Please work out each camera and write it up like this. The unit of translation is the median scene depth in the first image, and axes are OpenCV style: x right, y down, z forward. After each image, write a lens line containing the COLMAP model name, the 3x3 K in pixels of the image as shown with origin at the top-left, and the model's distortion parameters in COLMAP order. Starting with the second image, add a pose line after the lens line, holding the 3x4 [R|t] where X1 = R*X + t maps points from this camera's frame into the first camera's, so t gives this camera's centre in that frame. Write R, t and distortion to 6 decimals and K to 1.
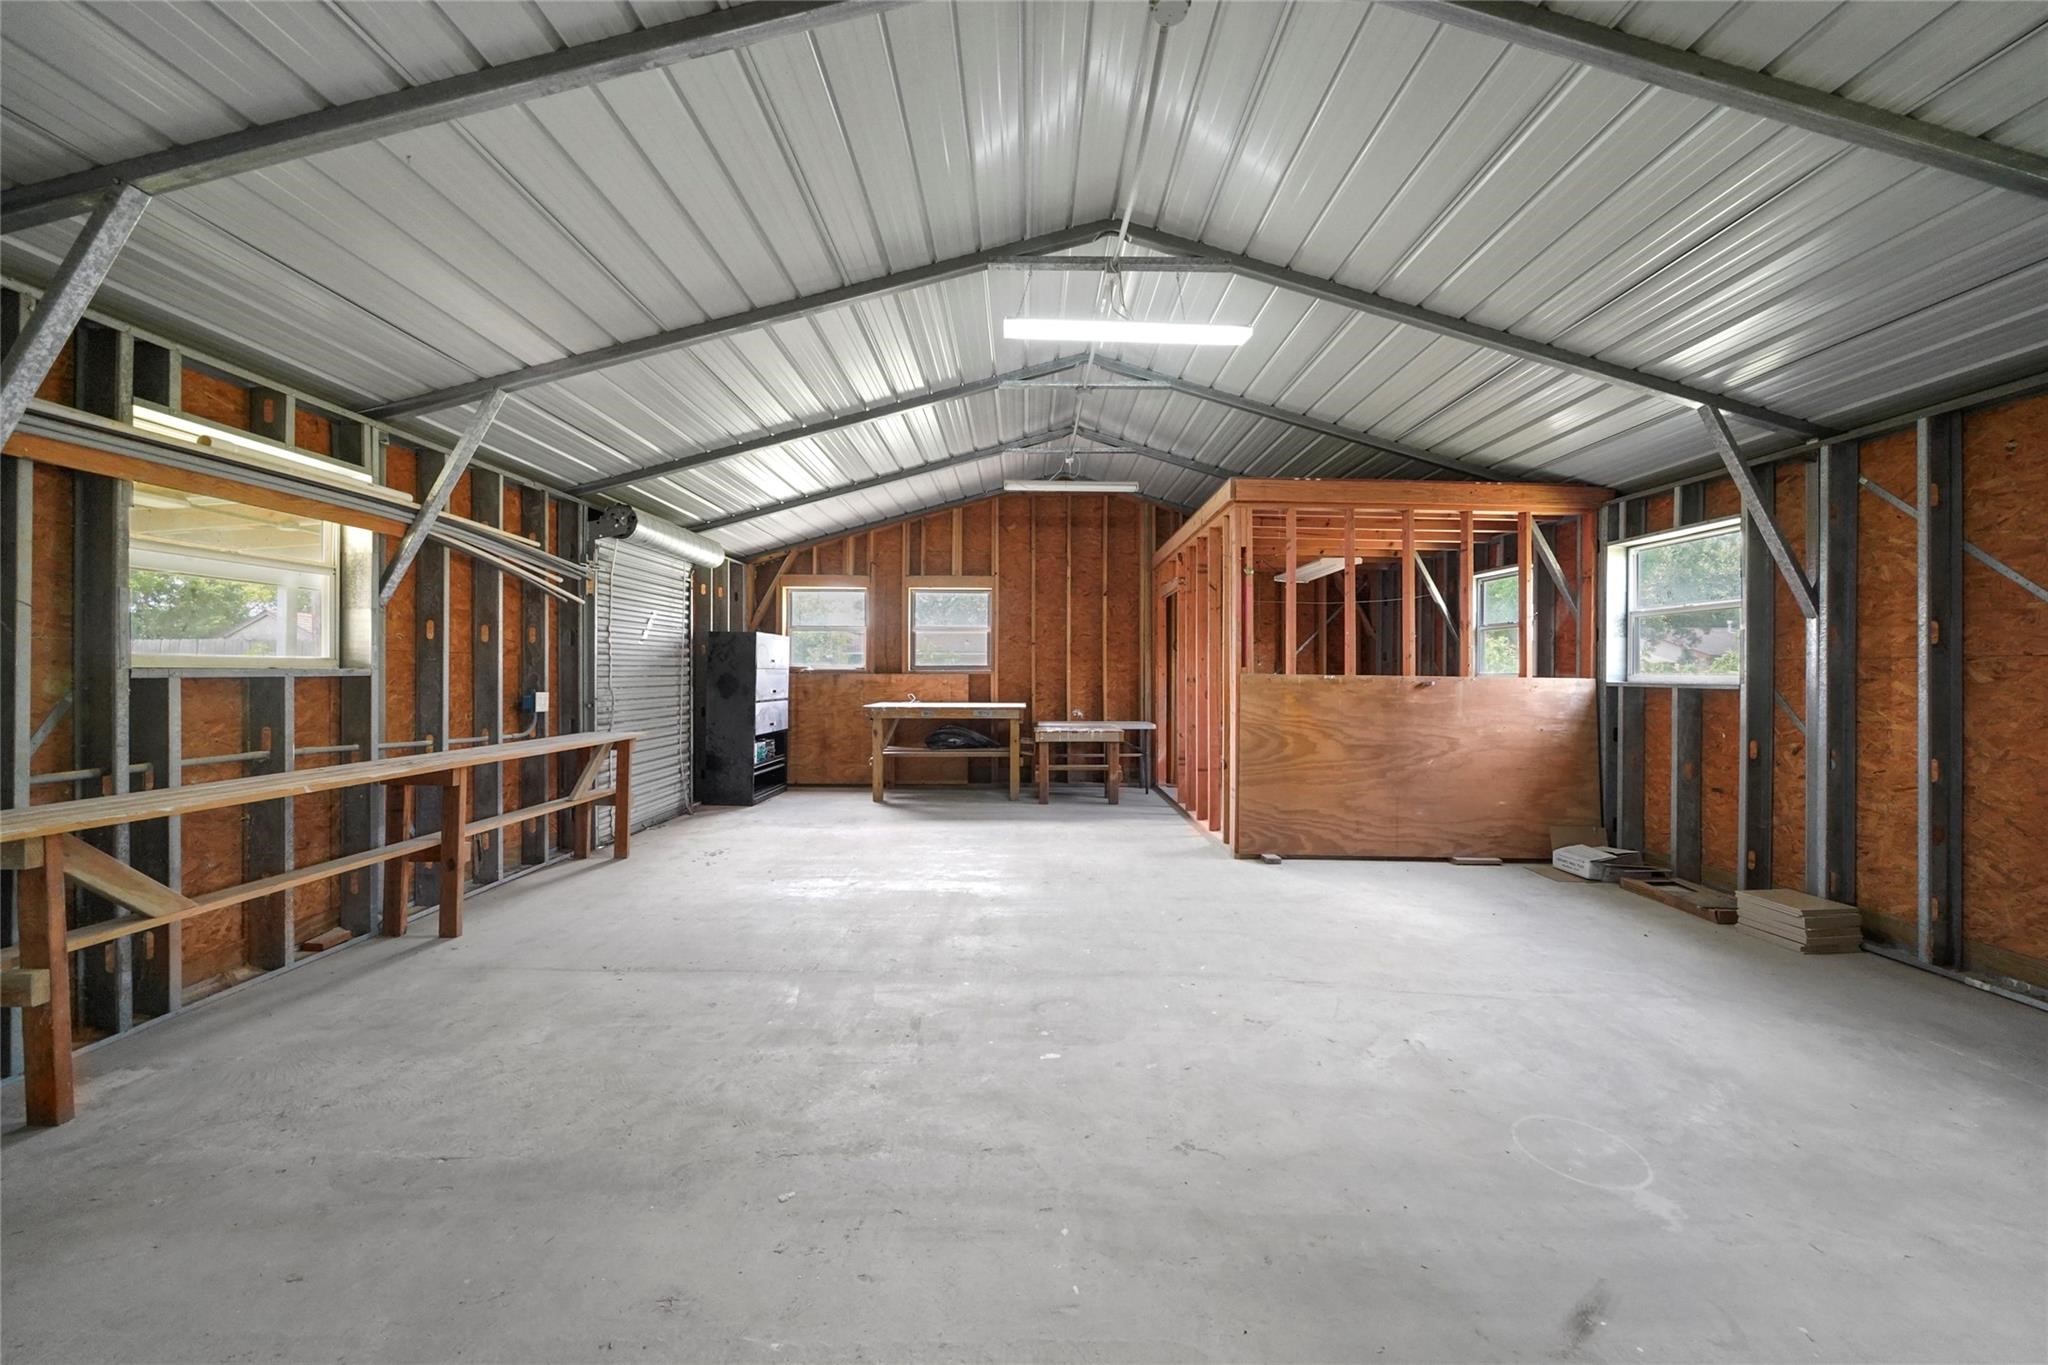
lens RADIAL K [[726.8, 0, 1017.8], [0, 726.8, 675.6], [0, 0, 1]] dist [-0.004926, -0.000077]
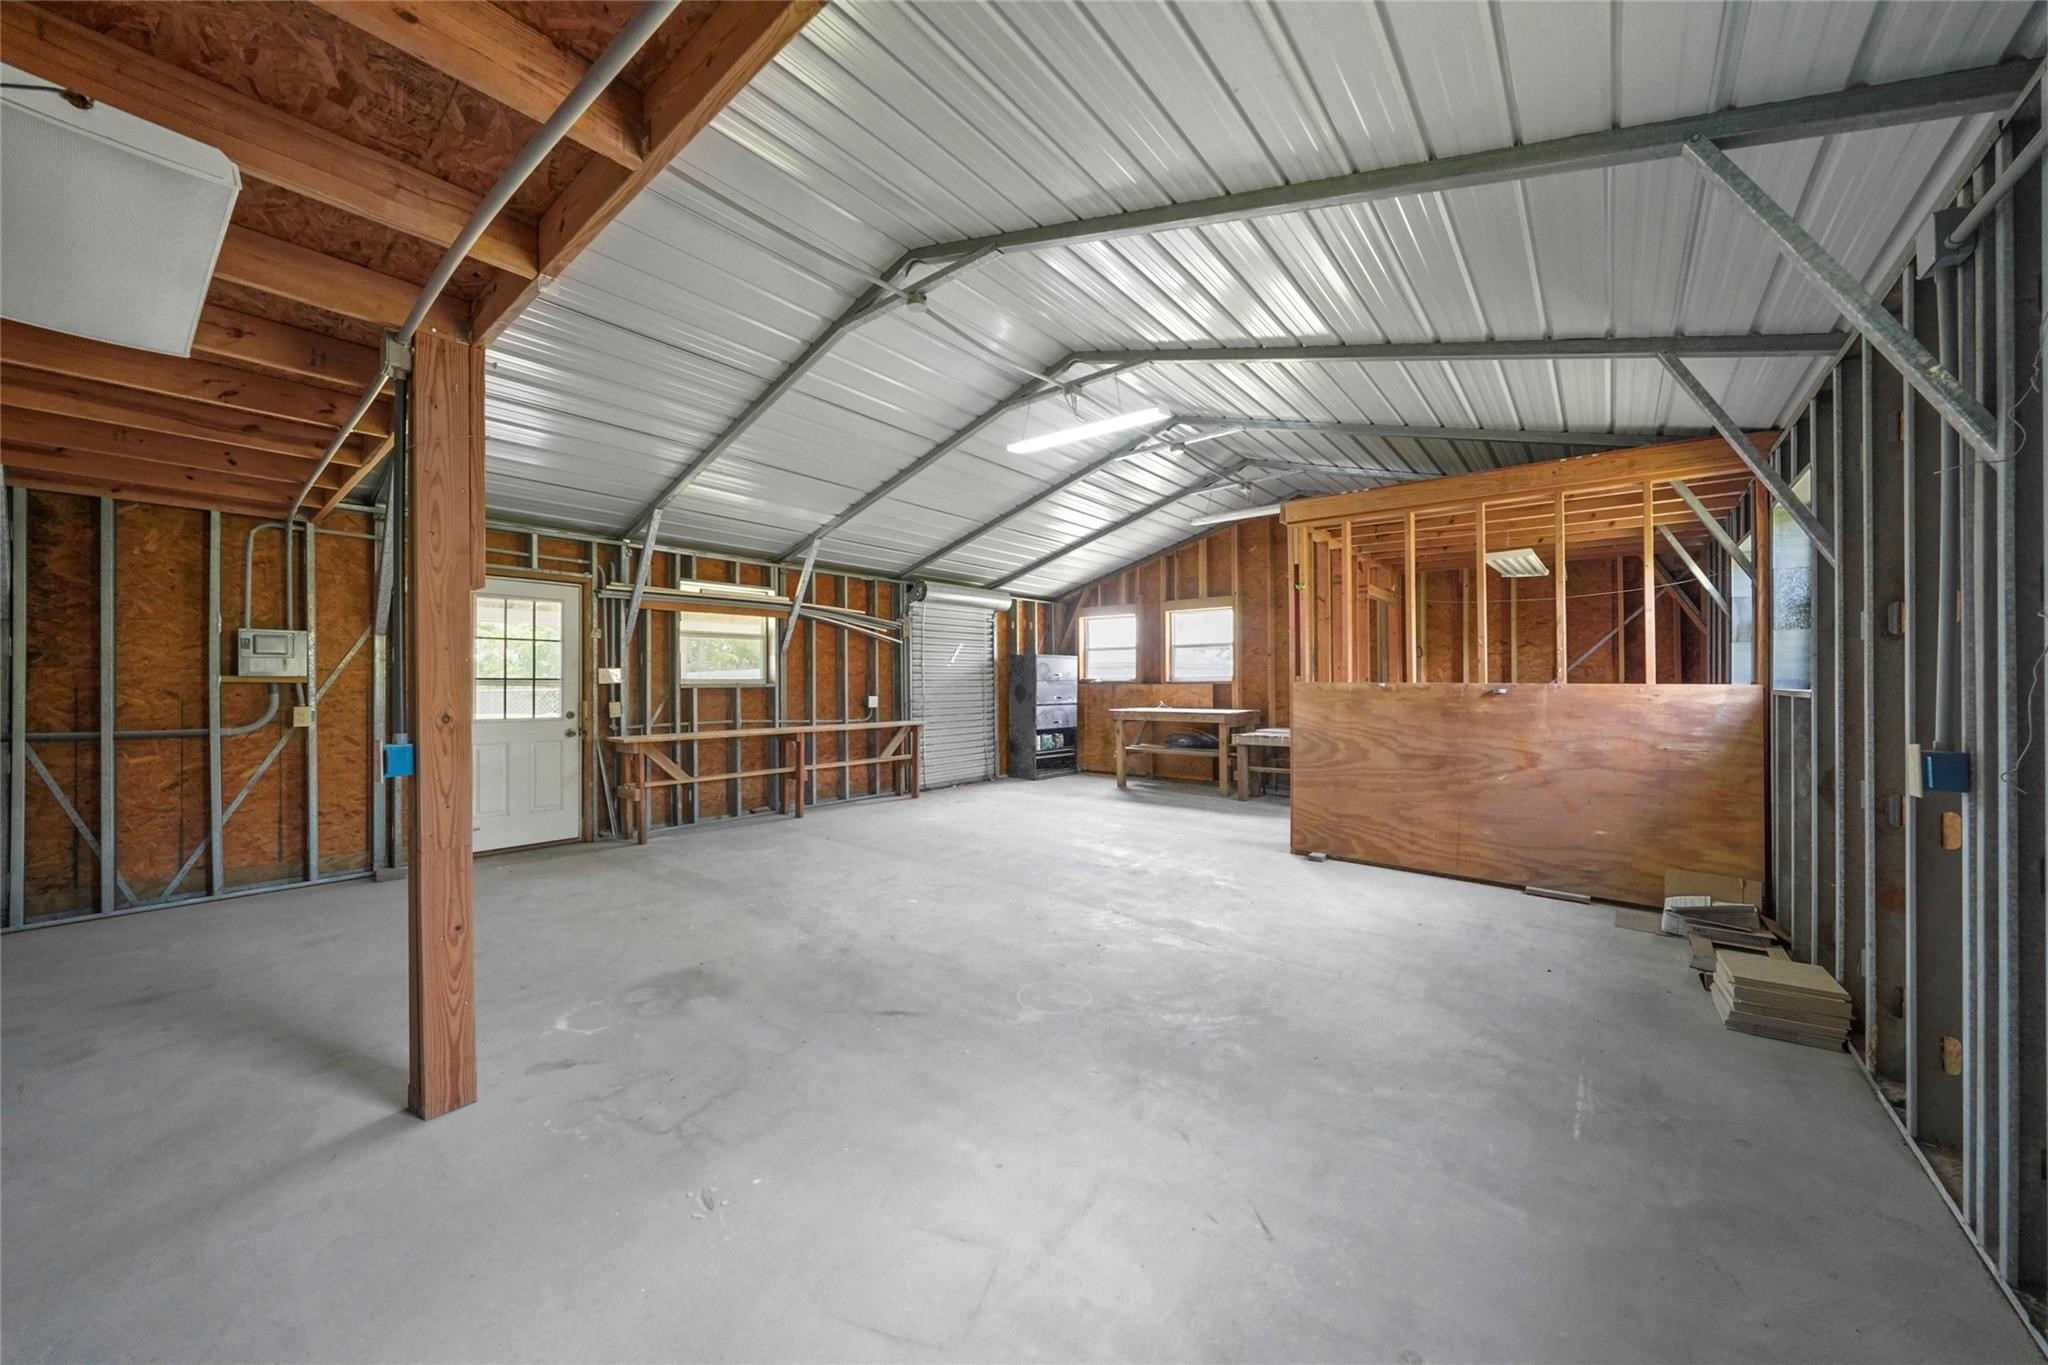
lens RADIAL K [[731.5, 0, 1024.0], [0, 731.5, 682.5], [0, 0, 1]] dist [-0.000682, -0.000052]
pose [[0.755317, -0.007864, -0.655312, 0.717759], [0.004454, 0.999967, -0.006867, 0.003641], [0.655344, 0.002268, 0.755327, -0.083353]]
